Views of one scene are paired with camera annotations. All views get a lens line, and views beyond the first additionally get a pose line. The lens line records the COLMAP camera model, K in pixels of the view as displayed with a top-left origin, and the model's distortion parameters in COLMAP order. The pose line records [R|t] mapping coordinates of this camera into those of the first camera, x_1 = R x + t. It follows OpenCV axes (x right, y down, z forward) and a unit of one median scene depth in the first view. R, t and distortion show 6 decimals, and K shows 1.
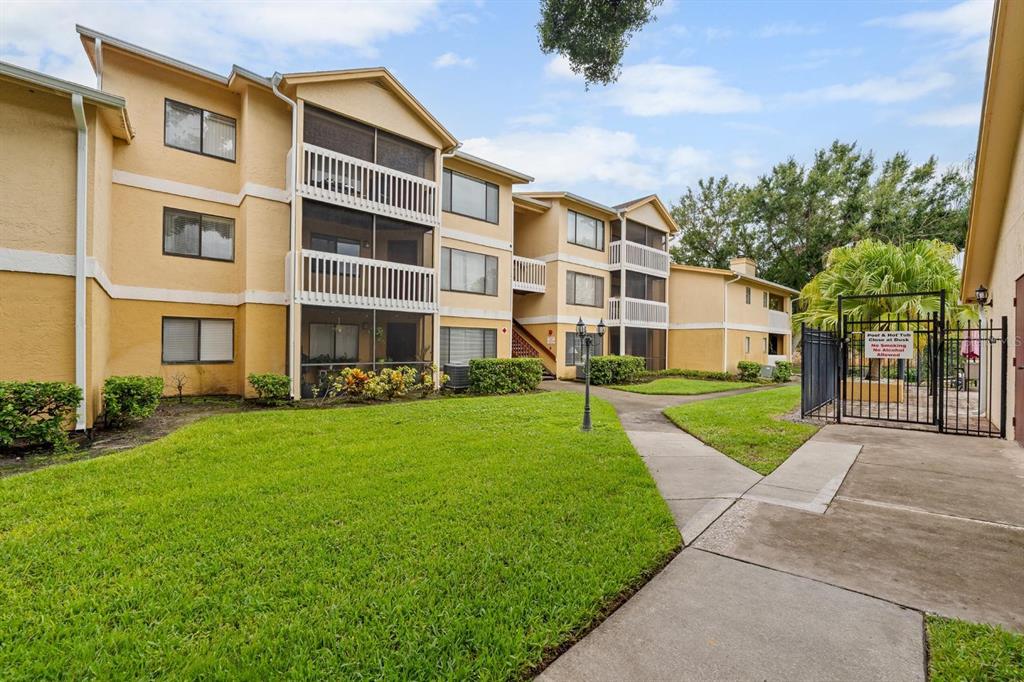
lens RADIAL K [[412.6, 0, 509.6], [0, 412.6, 350.7], [0, 0, 1]] dist [0.000967, -0.000962]
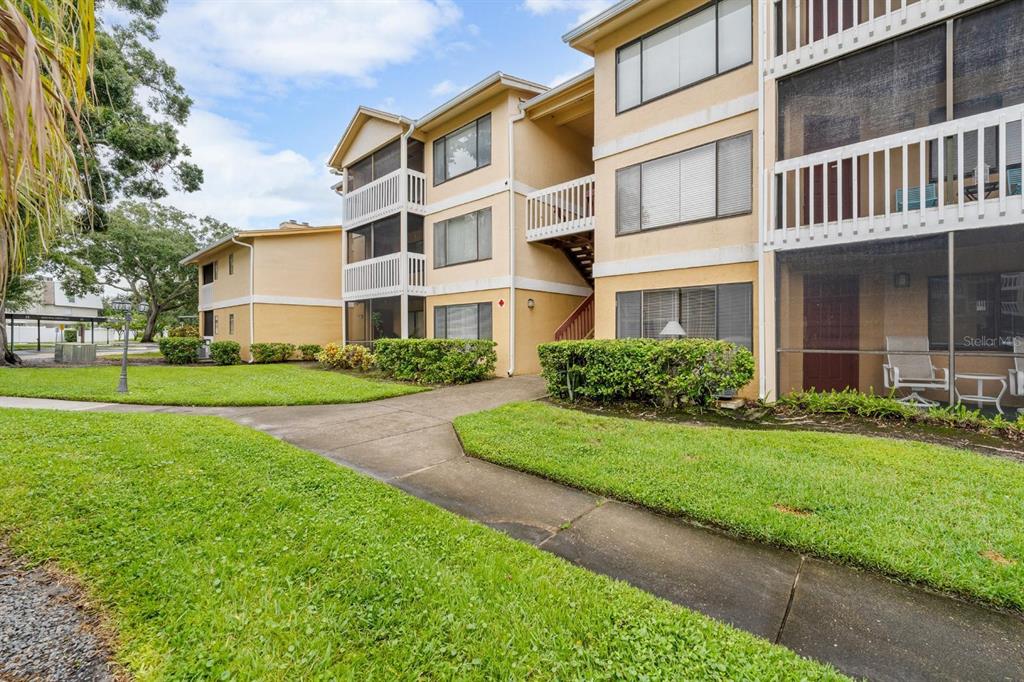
lens RADIAL K [[412.6, 0, 514.7], [0, 412.6, 339.9], [0, 0, 1]] dist [0.000967, -0.000962]
pose [[0.136948, 0.007408, -0.990550, 0.730683], [-0.002414, 0.999972, 0.007145, 0.011583], [0.990575, 0.001413, 0.136962, 0.939866]]
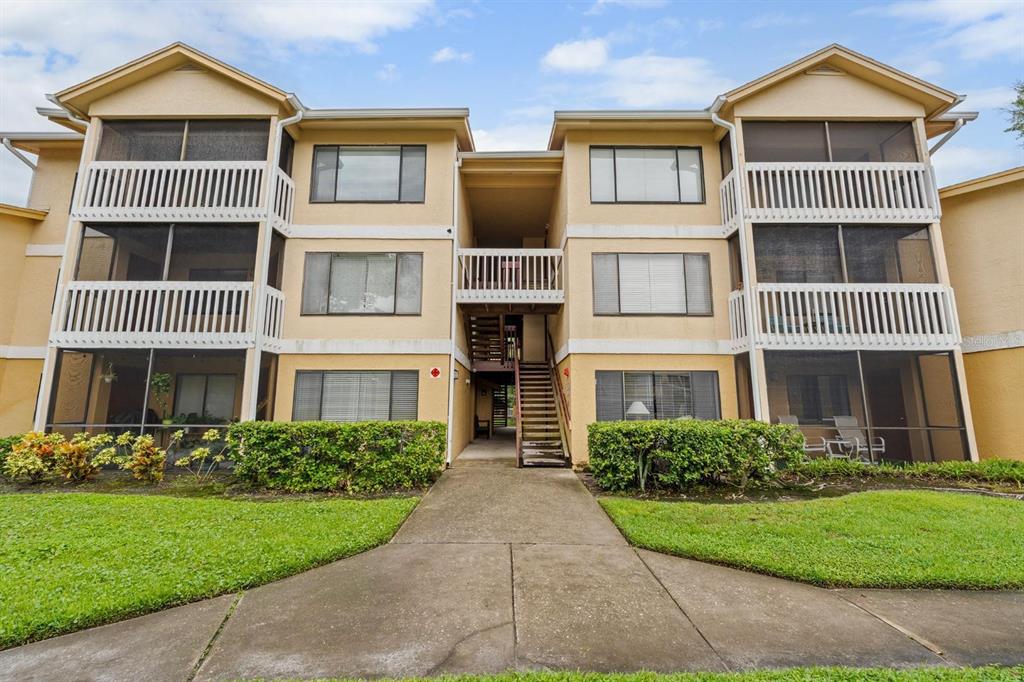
lens RADIAL K [[412.6, 0, 508.6], [0, 412.6, 345.4], [0, 0, 1]] dist [0.000967, -0.000962]
pose [[0.760757, -0.099388, -0.641382, 0.445586], [-0.002109, 0.987822, -0.155573, 0.002834], [0.649033, 0.119705, 0.751283, 0.641575]]
